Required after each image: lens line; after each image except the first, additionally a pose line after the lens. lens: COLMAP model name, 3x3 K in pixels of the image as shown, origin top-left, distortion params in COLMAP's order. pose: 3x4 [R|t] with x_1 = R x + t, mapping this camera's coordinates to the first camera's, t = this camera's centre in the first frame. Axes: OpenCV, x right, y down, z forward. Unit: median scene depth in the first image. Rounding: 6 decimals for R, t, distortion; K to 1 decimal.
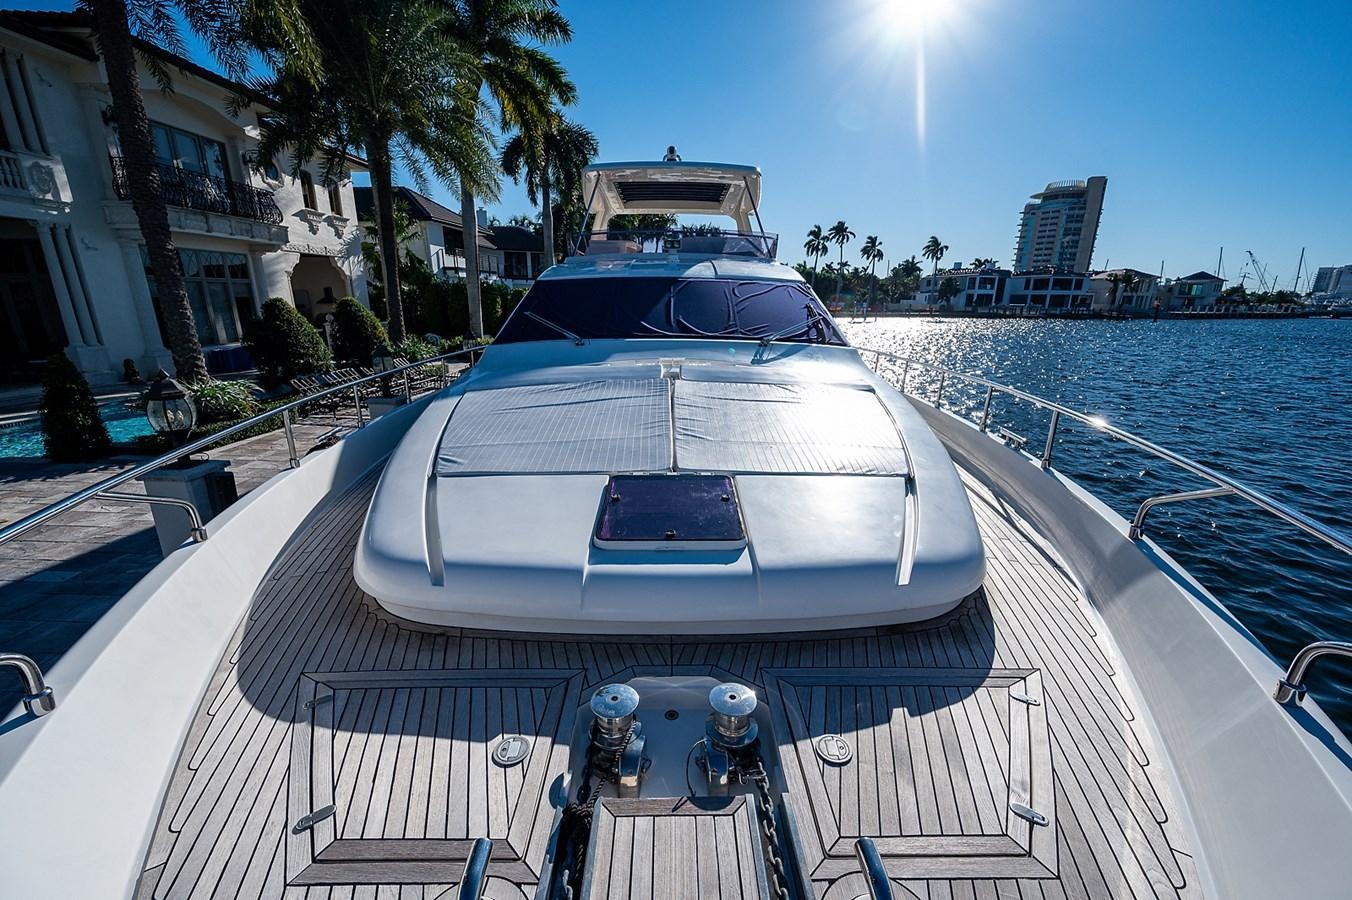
lens RADIAL K [[542.7, 0, 677.9], [0, 542.7, 444.4], [0, 0, 1]] dist [0.000352, -0.000441]
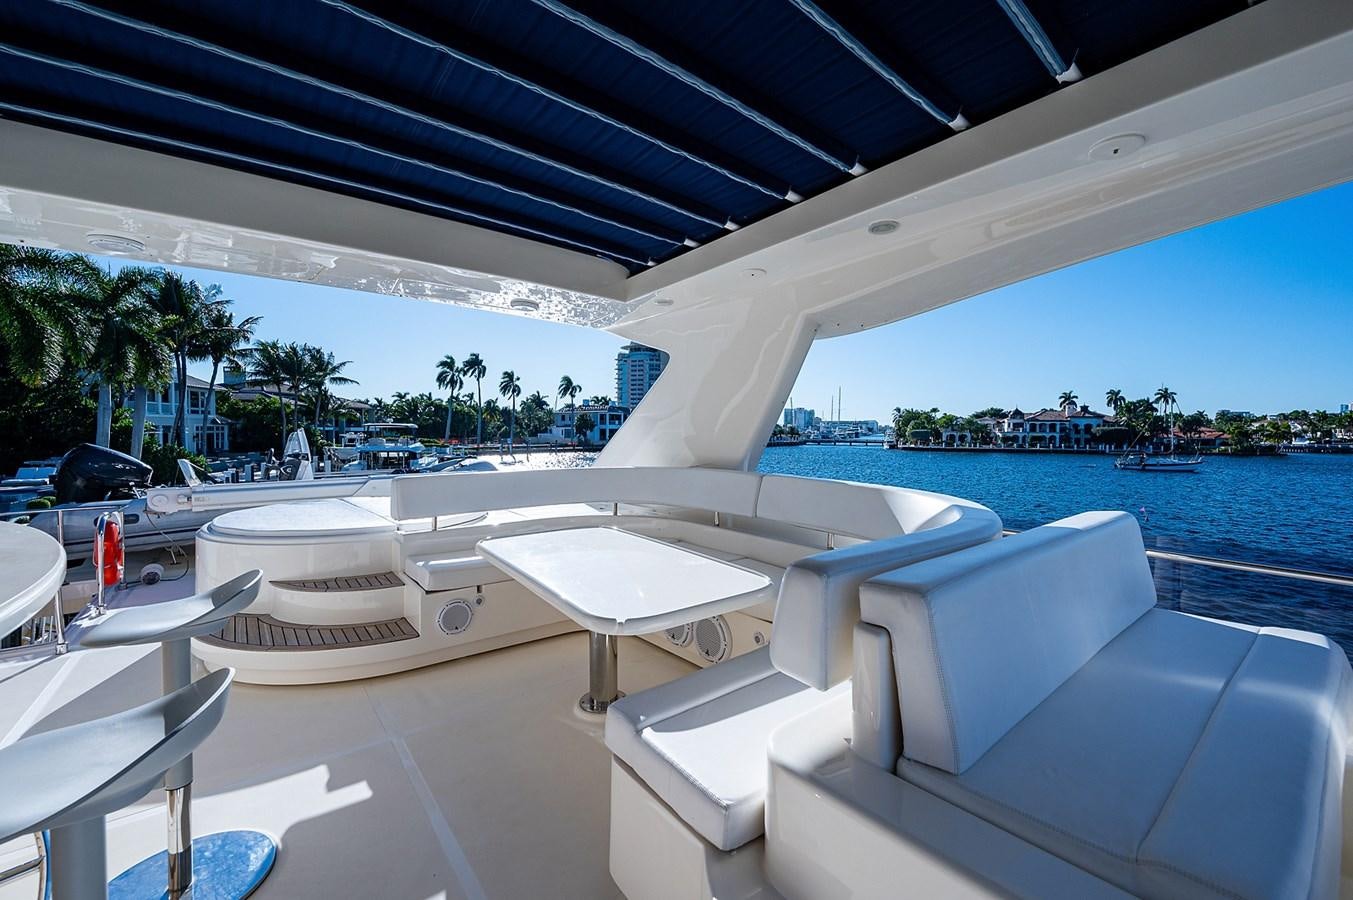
lens RADIAL K [[543.1, 0, 678.4], [0, 543.1, 444.4], [0, 0, 1]] dist [0.000352, -0.000441]
pose [[0.784943, -0.018254, 0.619299, -0.003523], [0.158214, 0.972331, -0.171872, -0.040817], [-0.599026, 0.232892, 0.766113, 0.102701]]
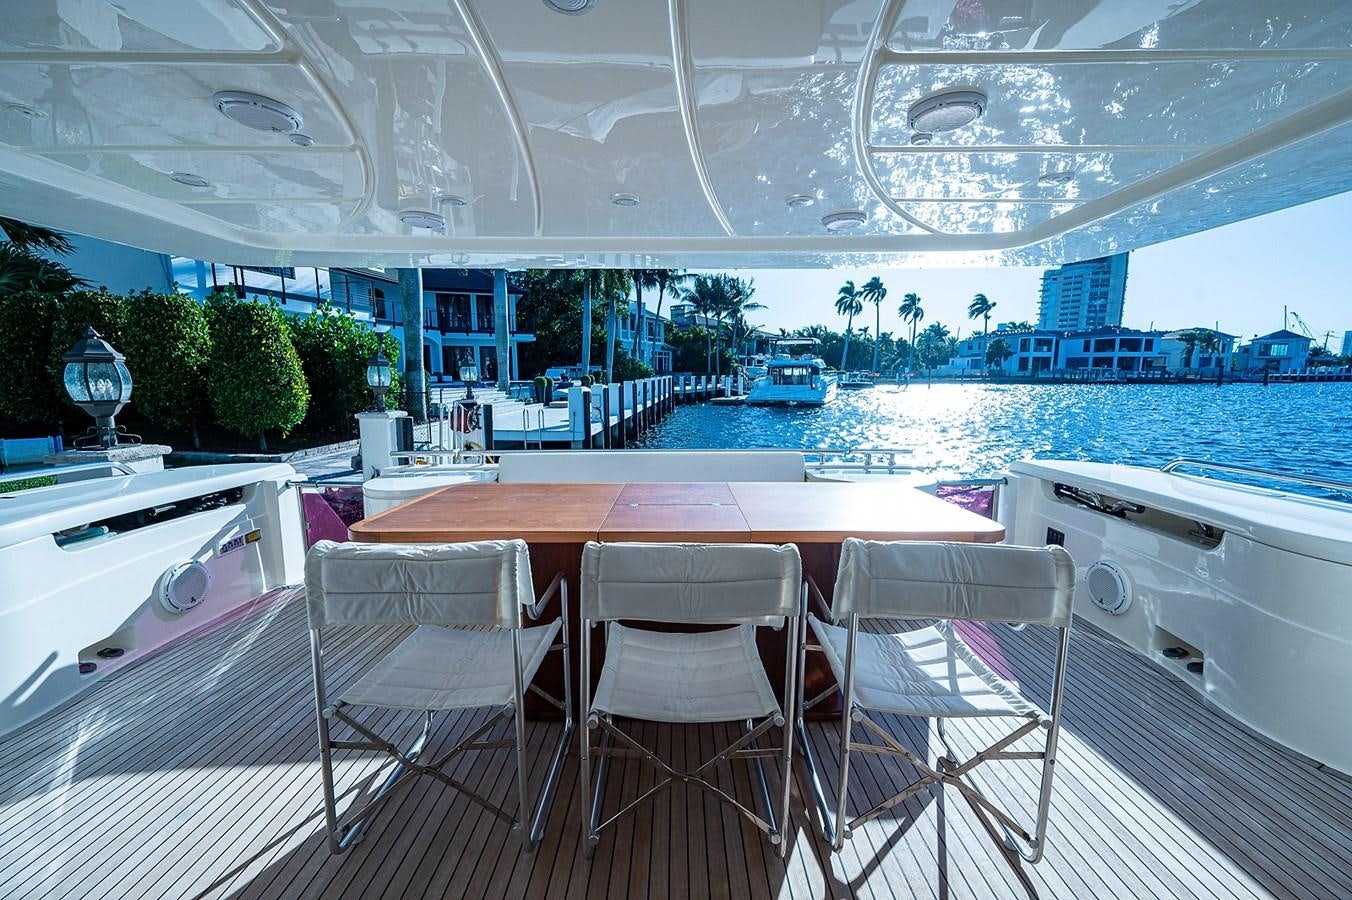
lens RADIAL K [[528.2, 0, 679.8], [0, 528.2, 455.1], [0, 0, 1]] dist [0.000748, 0.000021]
pose [[0.999742, -0.006997, -0.021603, 0.001460], [0.004731, 0.994650, -0.103192, -0.034303], [0.022210, 0.103063, 0.994427, 0.154675]]
